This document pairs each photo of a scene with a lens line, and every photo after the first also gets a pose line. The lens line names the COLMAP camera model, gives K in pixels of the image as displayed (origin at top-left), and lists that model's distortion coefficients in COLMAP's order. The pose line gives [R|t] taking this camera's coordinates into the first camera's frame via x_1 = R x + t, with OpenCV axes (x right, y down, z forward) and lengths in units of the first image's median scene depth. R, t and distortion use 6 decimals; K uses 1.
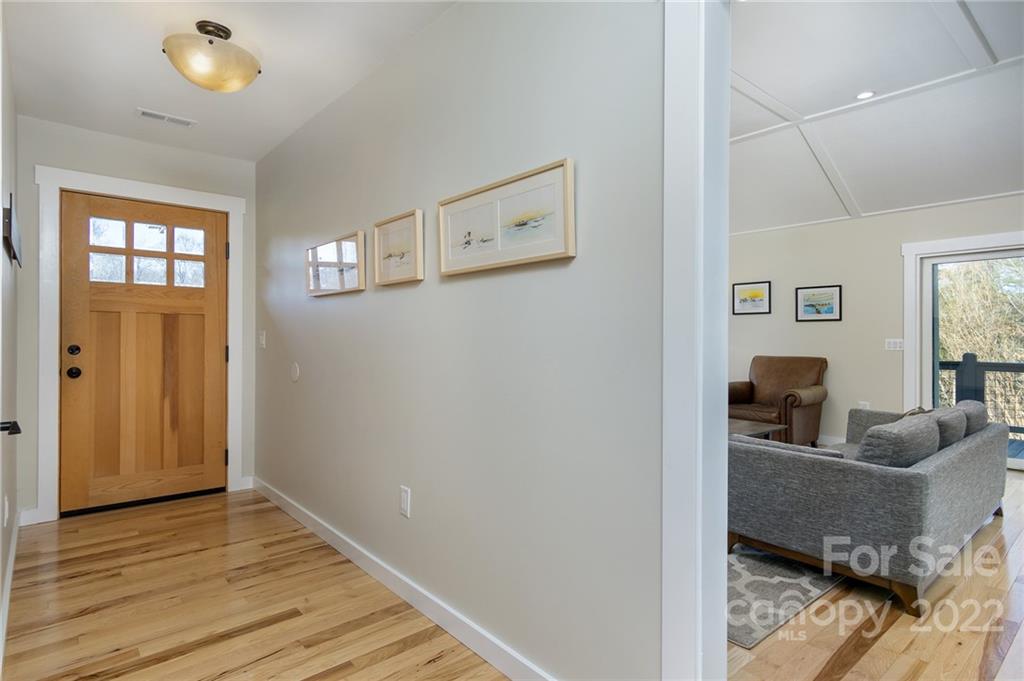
lens RADIAL K [[546.4, 0, 509.7], [0, 546.4, 340.0], [0, 0, 1]] dist [0.003542, -0.000467]
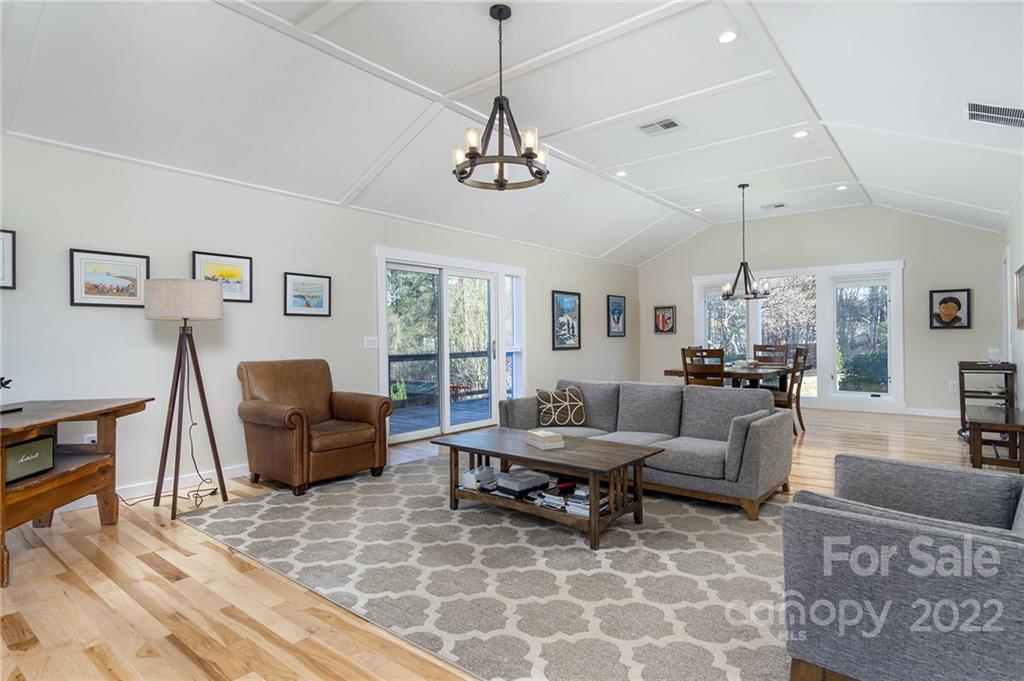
lens RADIAL K [[546.4, 0, 512.2], [0, 546.4, 334.8], [0, 0, 1]] dist [0.003542, -0.000467]
pose [[-0.184938, 0.004272, 0.982741, -0.330396], [0.010866, 0.999938, -0.002302, -0.000308], [-0.982690, 0.010253, -0.184973, 0.882101]]
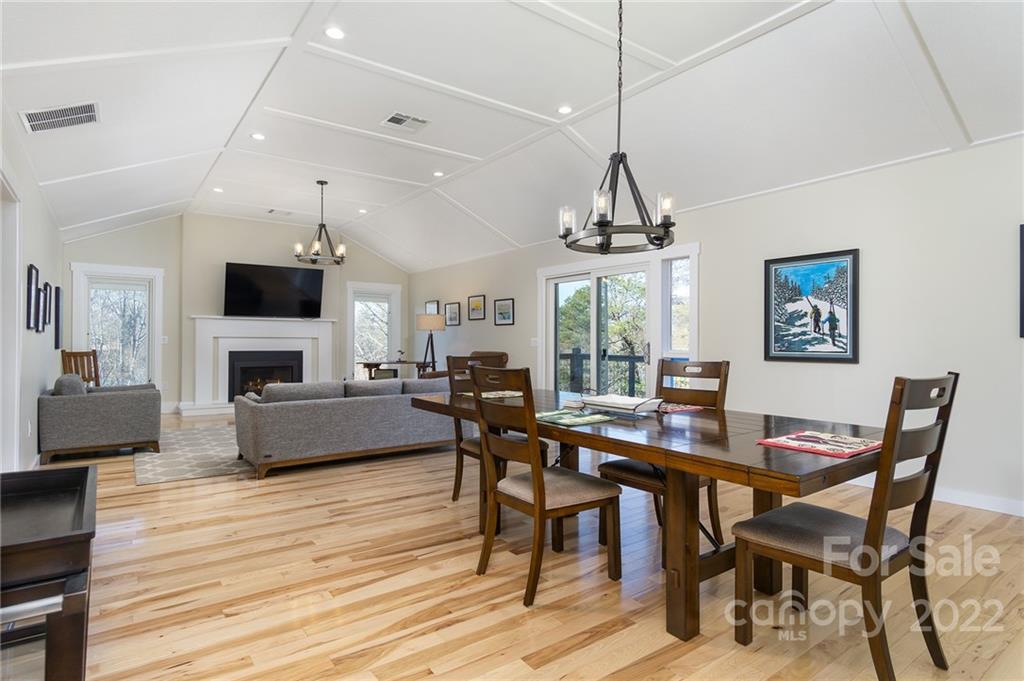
lens RADIAL K [[546.4, 0, 517.3], [0, 546.4, 340.4], [0, 0, 1]] dist [0.003542, -0.000467]
pose [[0.998611, -0.002440, -0.052628, 0.693594], [0.002180, 0.999985, -0.004992, 0.010291], [0.052639, 0.004871, 0.998602, -0.351967]]
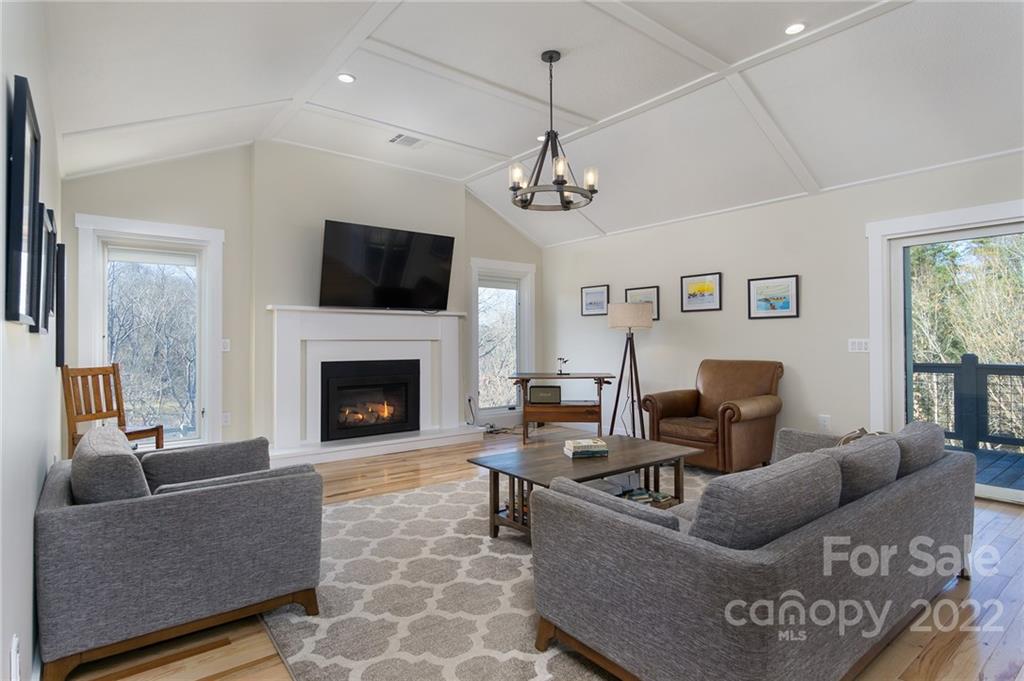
lens RADIAL K [[546.4, 0, 508.4], [0, 546.4, 338.2], [0, 0, 1]] dist [0.003542, -0.000467]
pose [[0.999471, -0.009228, -0.031193, 0.189811], [0.008975, 0.999926, -0.008241, -0.000470], [0.031266, 0.007957, 0.999479, 0.150947]]
